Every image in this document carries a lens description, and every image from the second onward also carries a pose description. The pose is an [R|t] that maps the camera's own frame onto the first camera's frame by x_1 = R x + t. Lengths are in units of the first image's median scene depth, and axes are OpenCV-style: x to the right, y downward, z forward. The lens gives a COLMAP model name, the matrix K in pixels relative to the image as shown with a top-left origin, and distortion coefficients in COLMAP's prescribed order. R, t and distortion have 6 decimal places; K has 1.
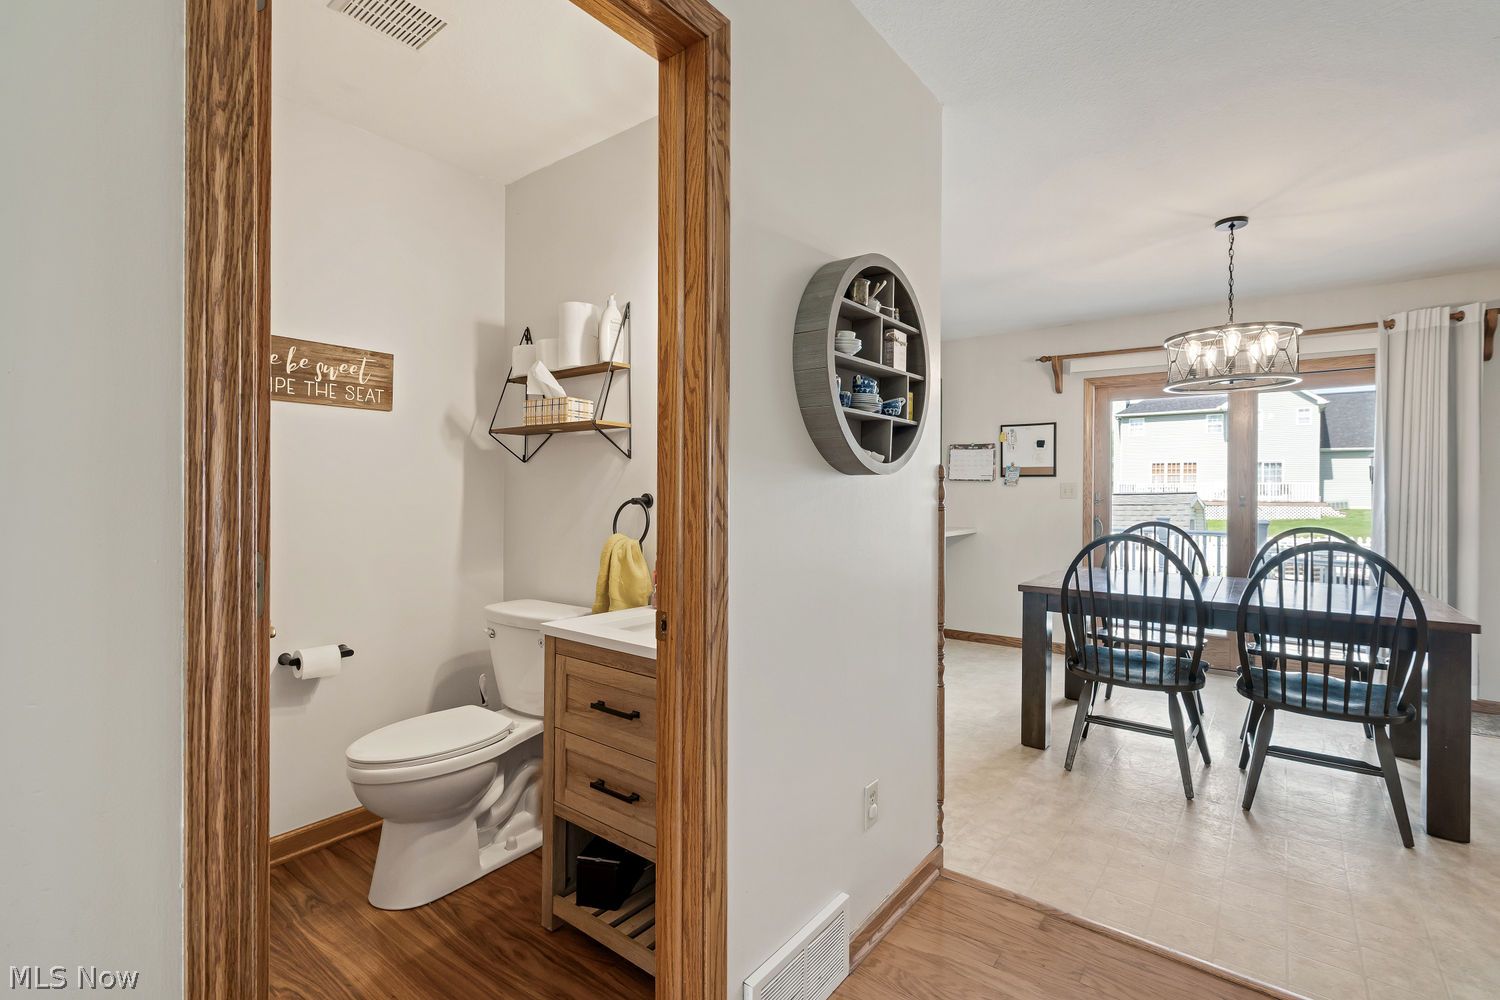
lens RADIAL K [[692.9, 0, 747.4], [0, 692.9, 493.5], [0, 0, 1]] dist [-0.005216, 0.001796]
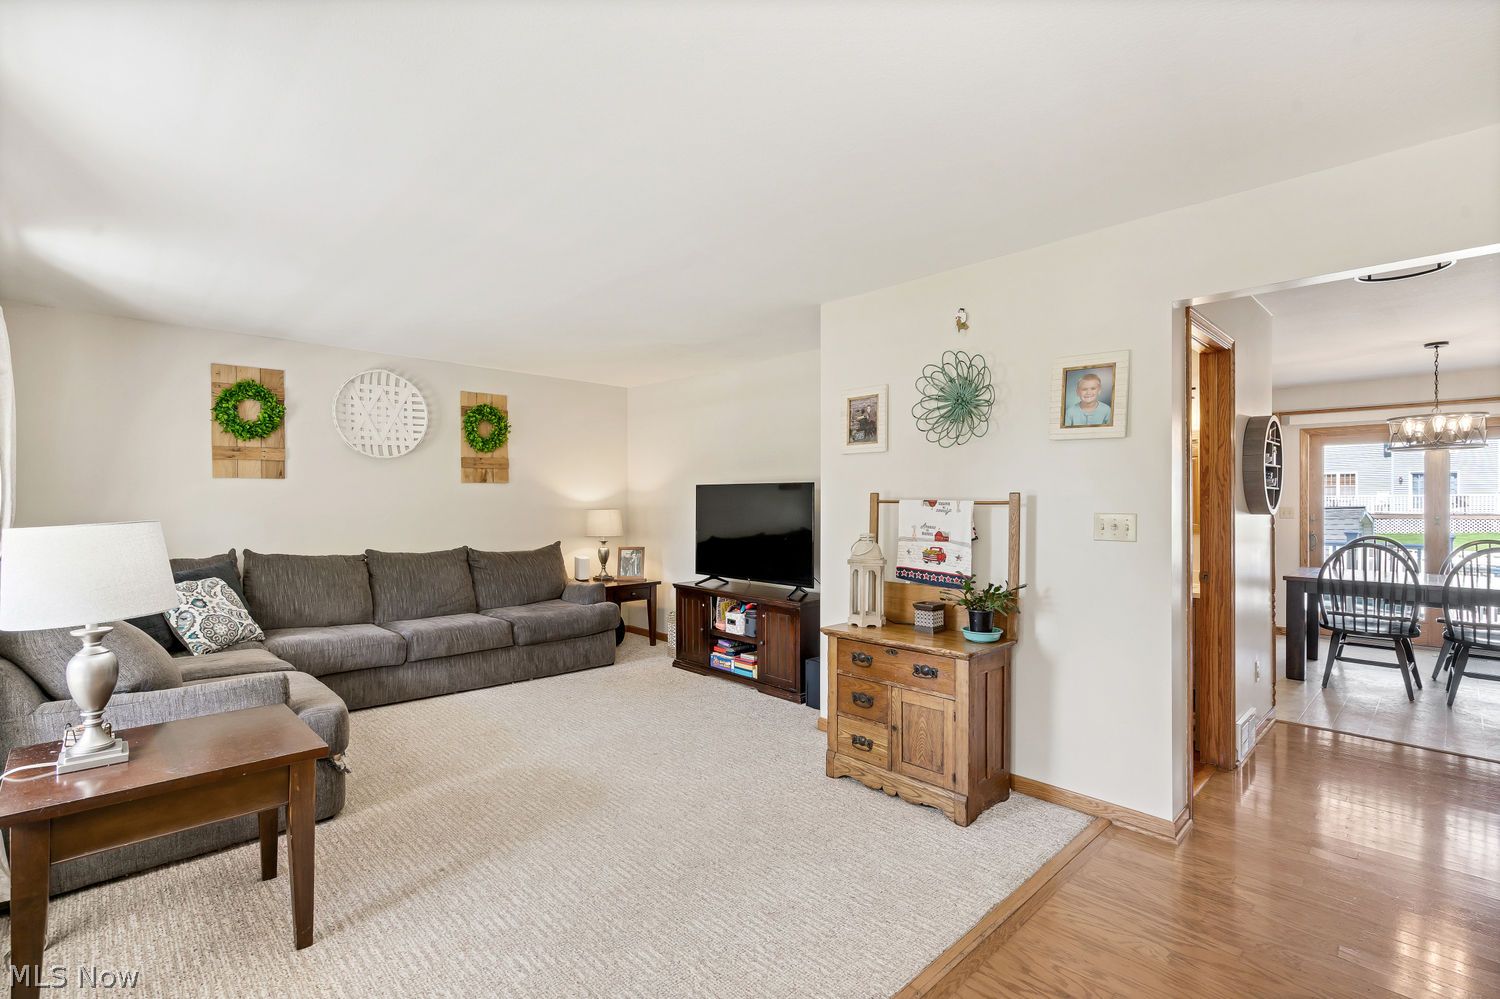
lens RADIAL K [[692.9, 0, 735.6], [0, 692.9, 505.8], [0, 0, 1]] dist [-0.005216, 0.001796]
pose [[0.989130, -0.010678, -0.146652, -0.650701], [0.009892, 0.999933, -0.006084, -0.032014], [0.146707, 0.004567, 0.989169, -0.787629]]
